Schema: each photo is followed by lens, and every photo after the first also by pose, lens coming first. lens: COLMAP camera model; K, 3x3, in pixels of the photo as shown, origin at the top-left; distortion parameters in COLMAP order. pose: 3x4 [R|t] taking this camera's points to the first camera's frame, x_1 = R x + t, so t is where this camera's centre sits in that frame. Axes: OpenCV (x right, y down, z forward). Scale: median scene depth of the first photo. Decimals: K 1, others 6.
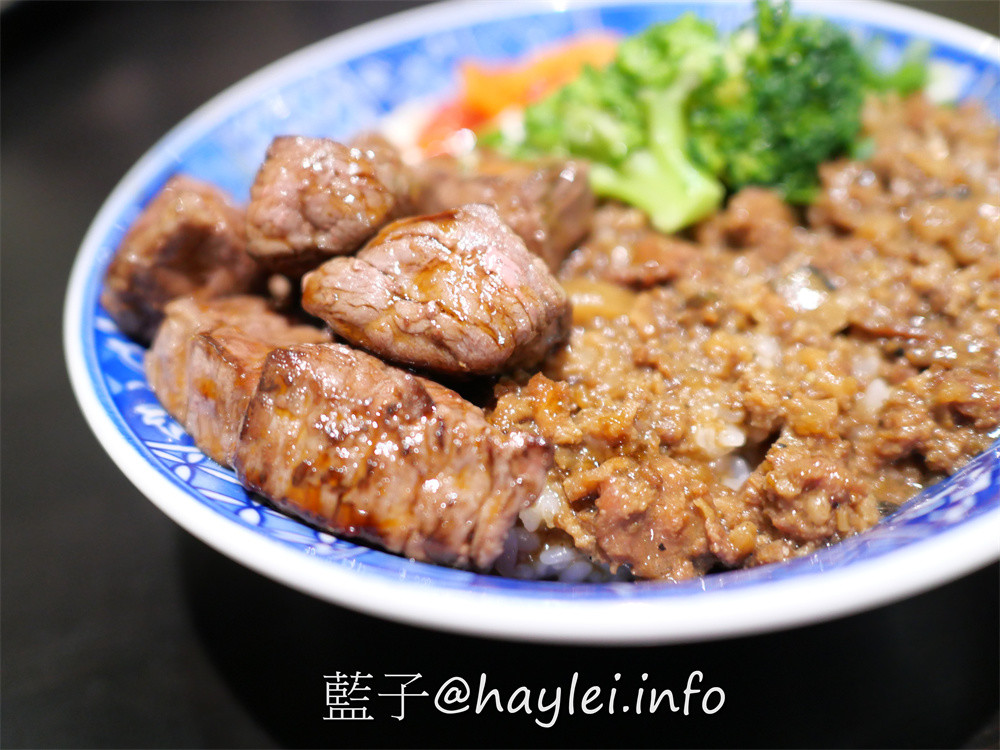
lens RADIAL K [[885.1, 0, 500.0], [0, 885.1, 375.0], [0, 0, 1]] dist [-0.024886, -0.004763]
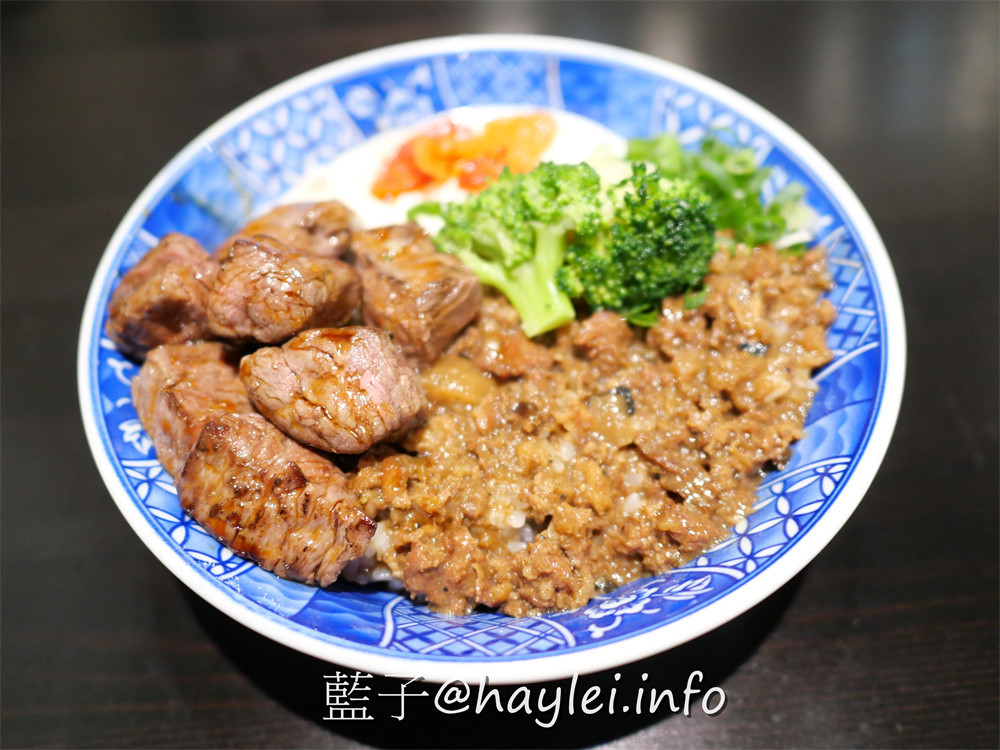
lens RADIAL K [[906.5, 0, 500.0], [0, 906.5, 375.0], [0, 0, 1]] dist [0.005053, 0.003867]
pose [[0.982976, 0.180295, -0.035378, 0.251475], [-0.166281, 0.954869, 0.246120, -0.532161], [0.078155, -0.236047, 0.968594, -0.401327]]
